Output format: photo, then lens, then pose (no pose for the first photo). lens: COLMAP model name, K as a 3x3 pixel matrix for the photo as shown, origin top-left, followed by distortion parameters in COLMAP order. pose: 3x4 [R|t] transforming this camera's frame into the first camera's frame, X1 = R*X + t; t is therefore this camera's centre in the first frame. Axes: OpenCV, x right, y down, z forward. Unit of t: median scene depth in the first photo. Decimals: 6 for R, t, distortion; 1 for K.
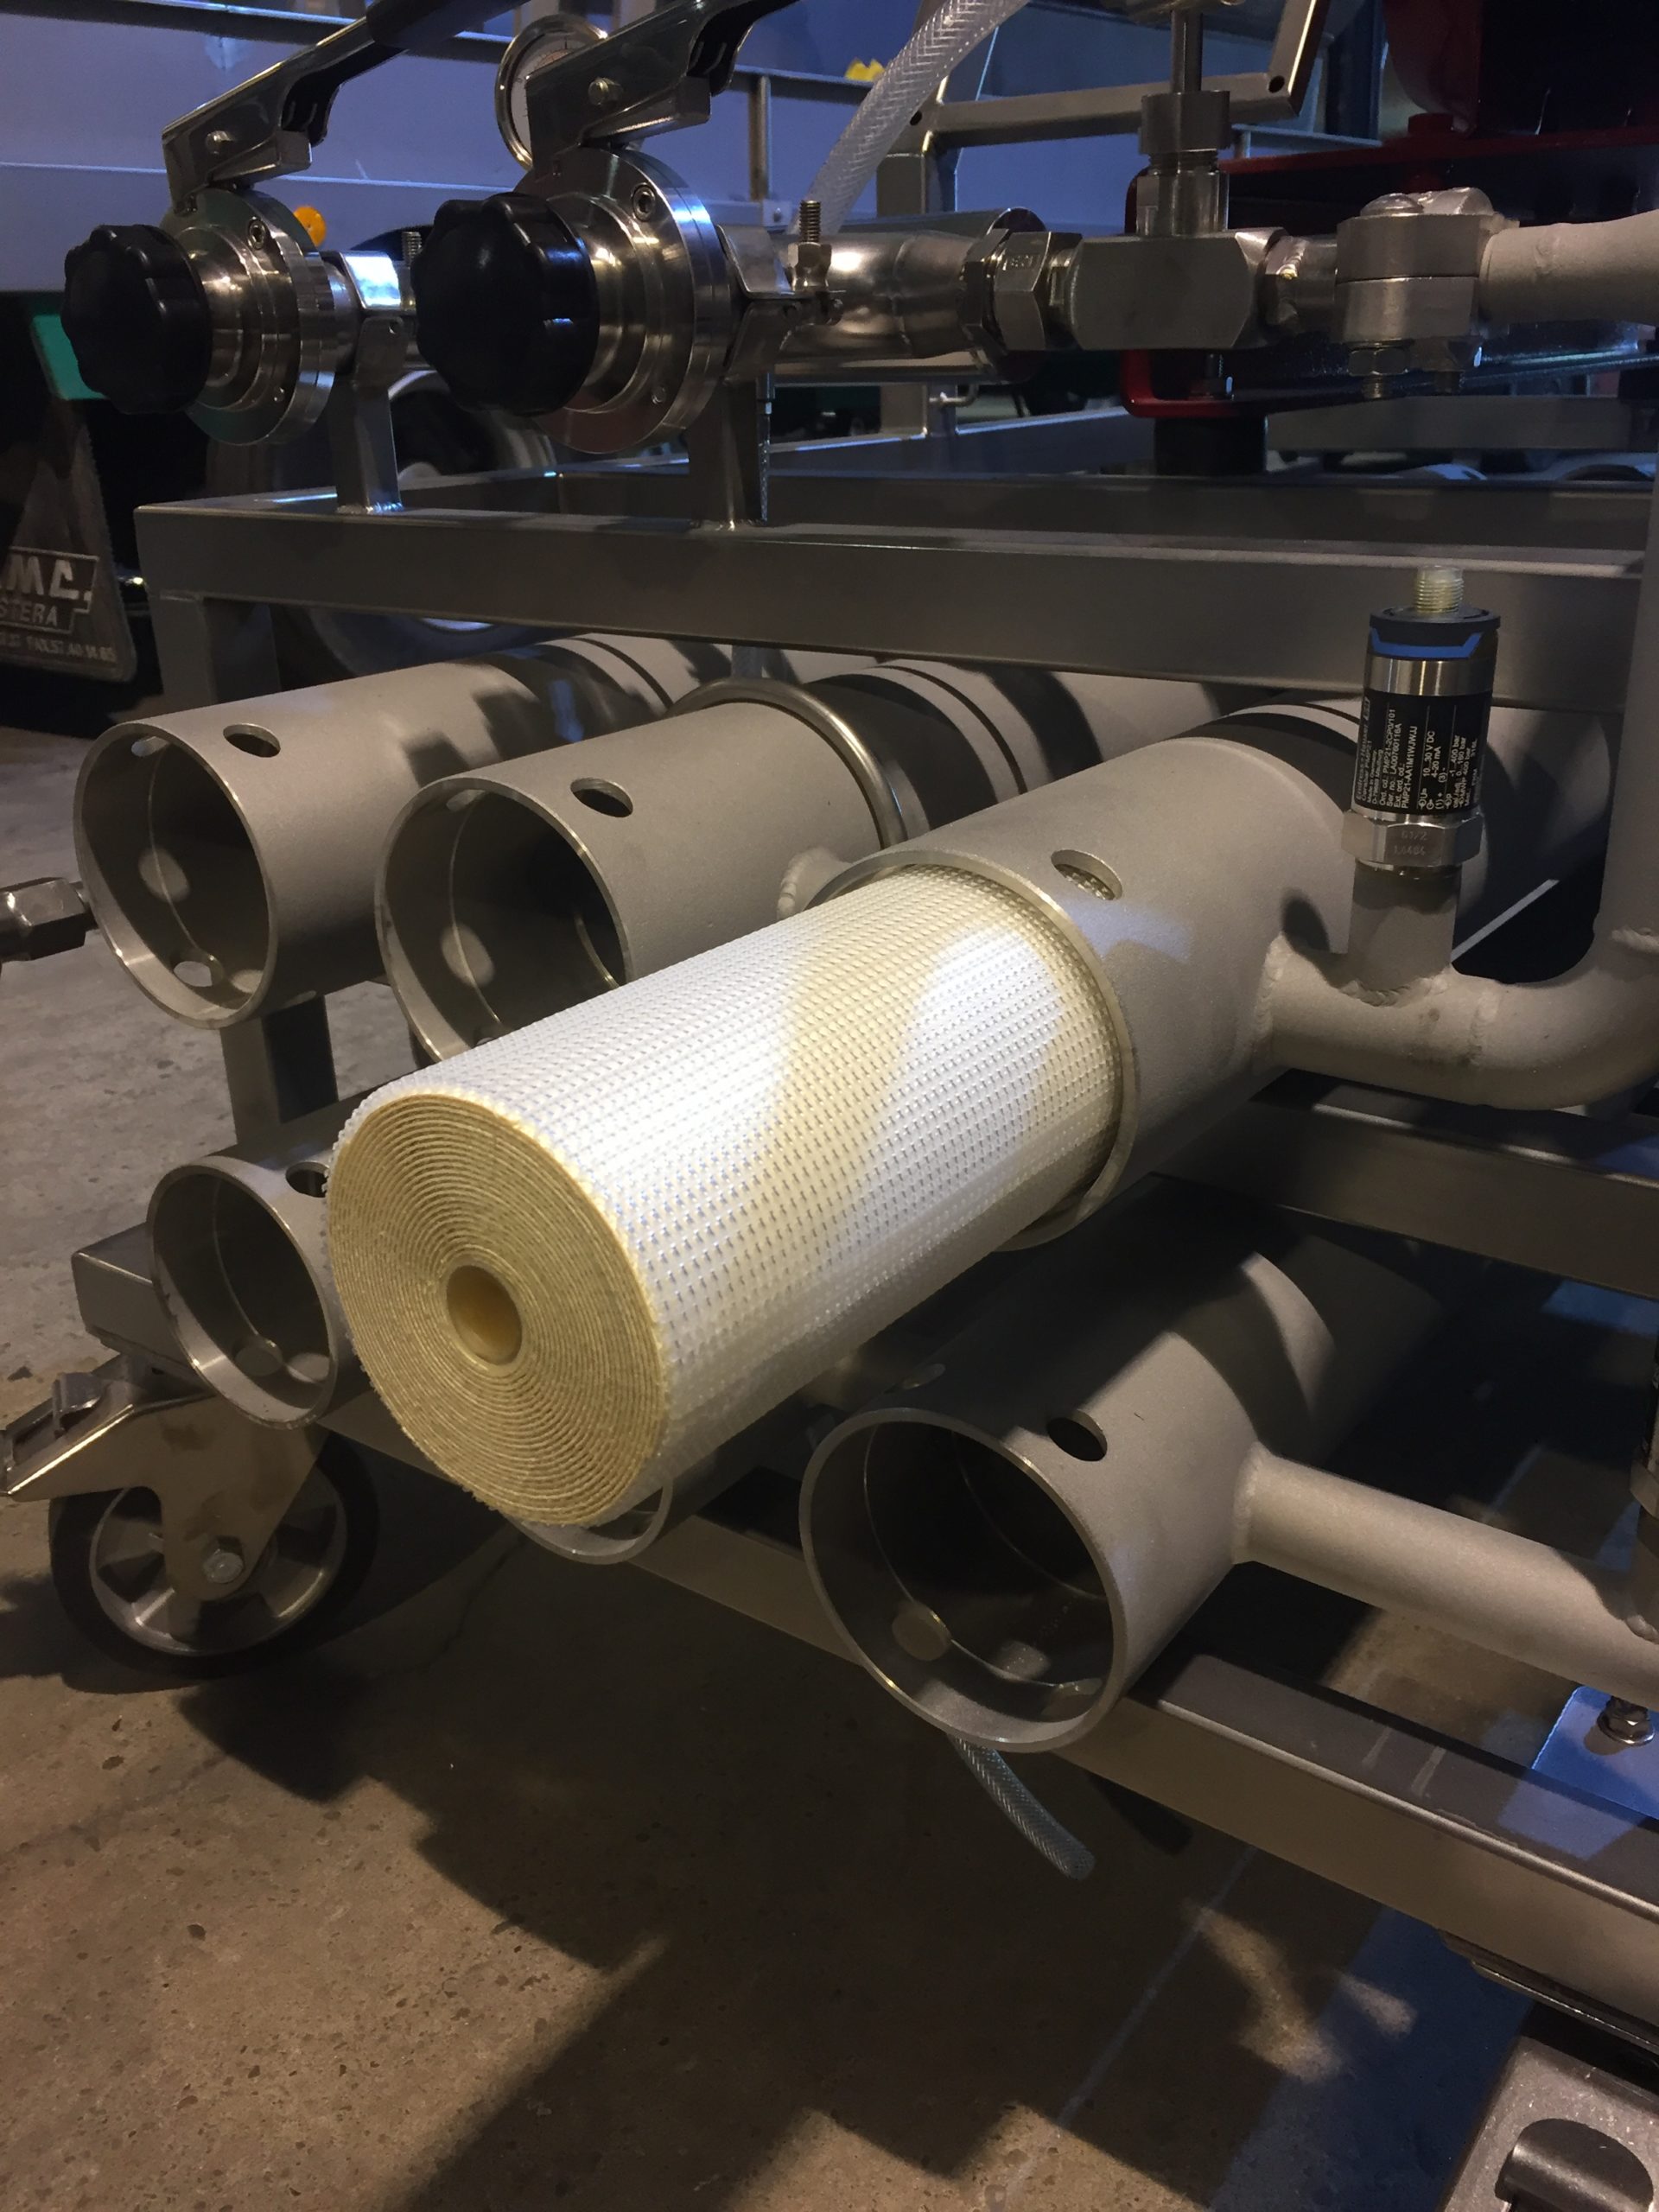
lens RADIAL K [[1918.3, 0, 846.4], [0, 1918.3, 1100.3], [0, 0, 1]] dist [0.025021, -0.064754]
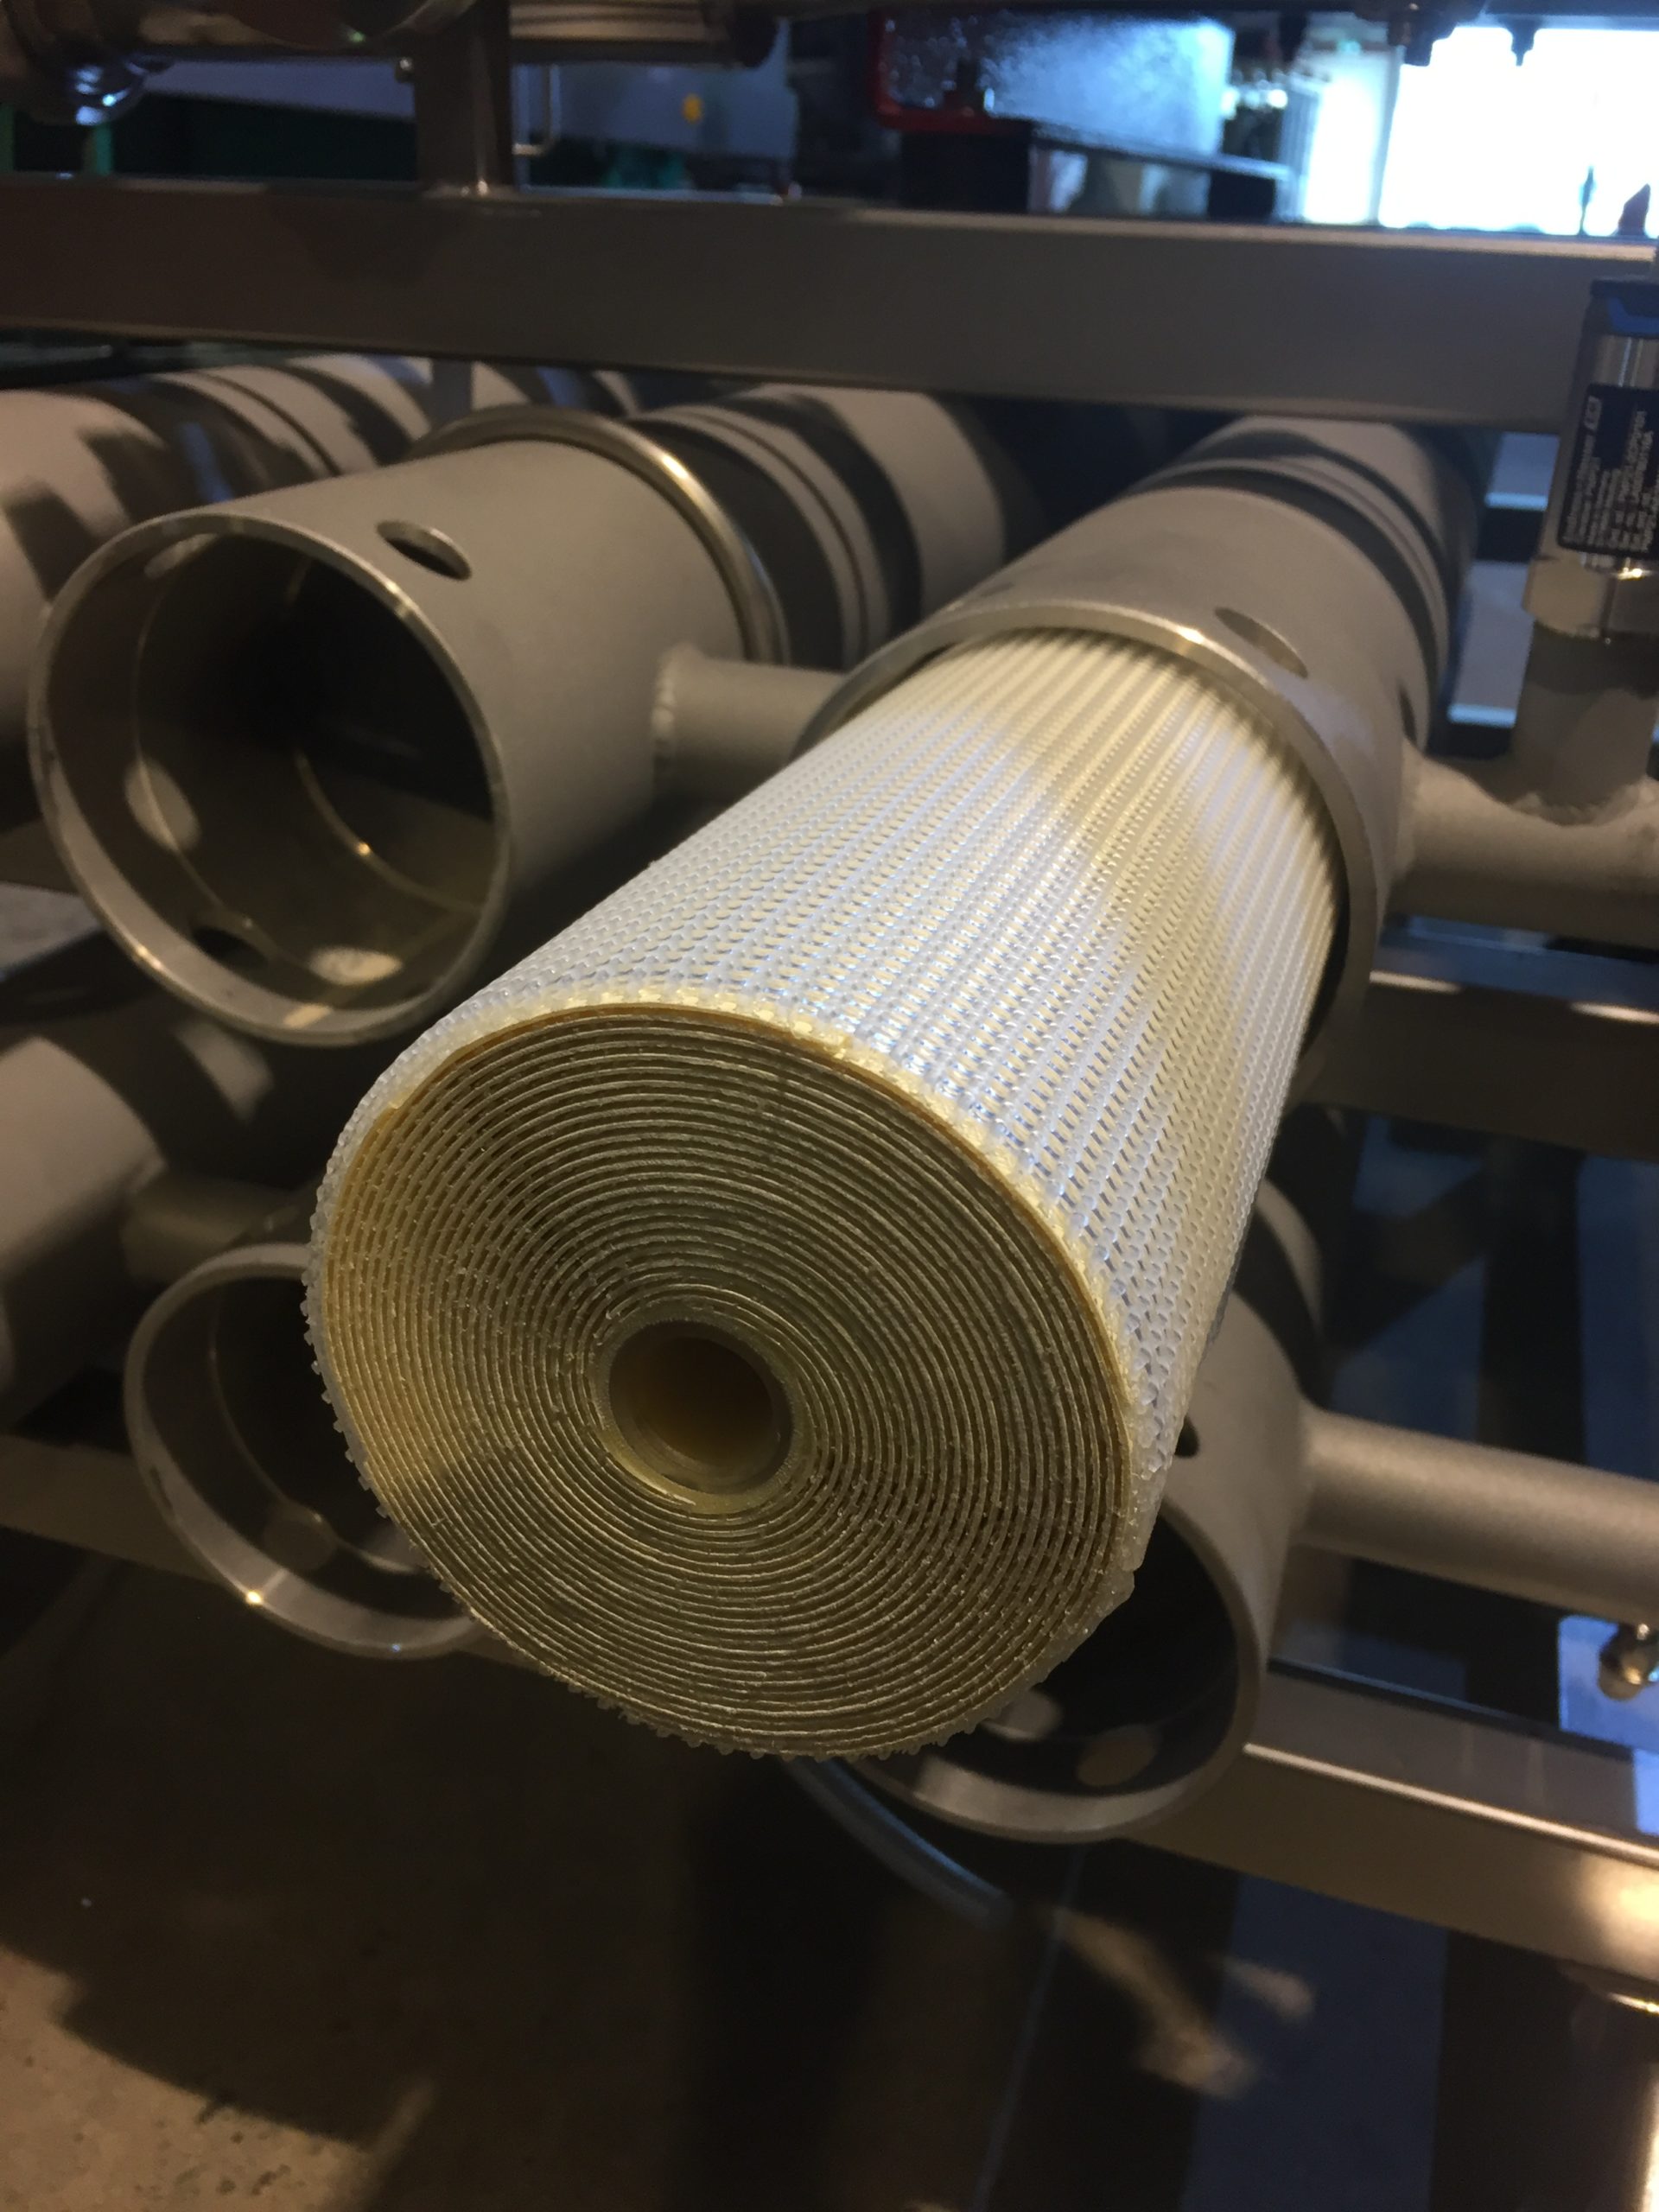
lens RADIAL K [[1918.3, 0, 815.3], [0, 1918.3, 1111.2], [0, 0, 1]] dist [0.025021, -0.064754]
pose [[0.952446, -0.070292, 0.296487, -0.176171], [0.051788, 0.996214, 0.069820, -0.004087], [-0.300273, -0.051145, 0.952481, 0.271797]]
